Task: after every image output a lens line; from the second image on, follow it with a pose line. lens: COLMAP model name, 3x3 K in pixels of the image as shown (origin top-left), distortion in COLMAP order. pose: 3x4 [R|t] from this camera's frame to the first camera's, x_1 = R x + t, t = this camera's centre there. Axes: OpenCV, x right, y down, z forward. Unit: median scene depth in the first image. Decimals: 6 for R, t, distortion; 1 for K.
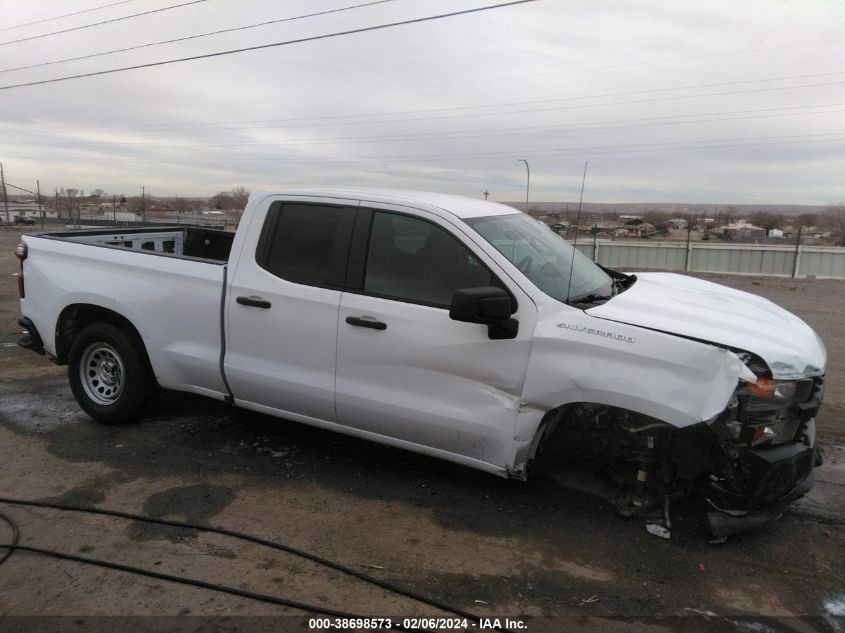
lens RADIAL K [[618.6, 0, 425.6], [0, 618.6, 312.9], [0, 0, 1]] dist [0.056296, -0.092266]
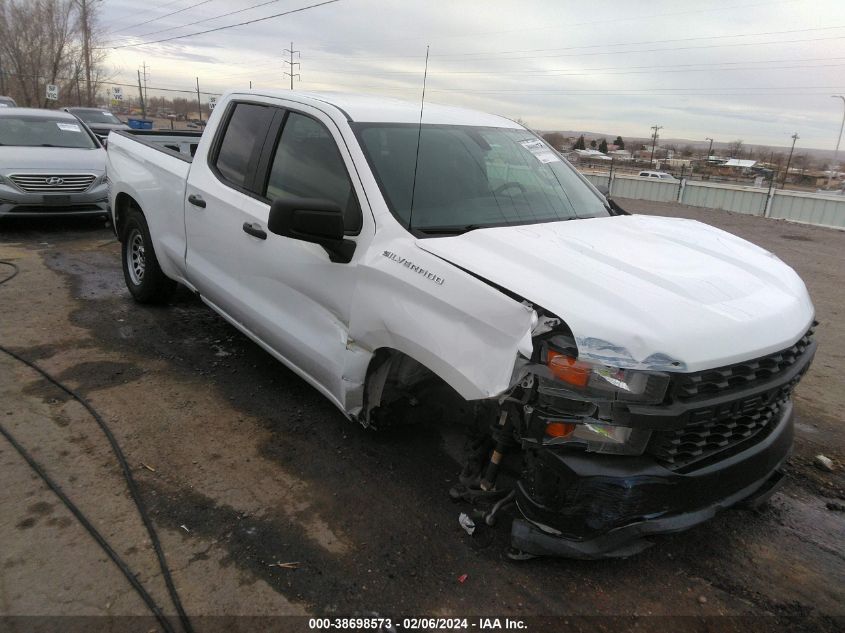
lens RADIAL K [[618.6, 0, 425.6], [0, 618.6, 312.9], [0, 0, 1]] dist [0.056296, -0.092266]
pose [[0.901852, 0.162694, -0.400242, 0.590524], [-0.123053, 0.984746, 0.123016, -0.009924], [0.414150, -0.061692, 0.908115, 0.259554]]
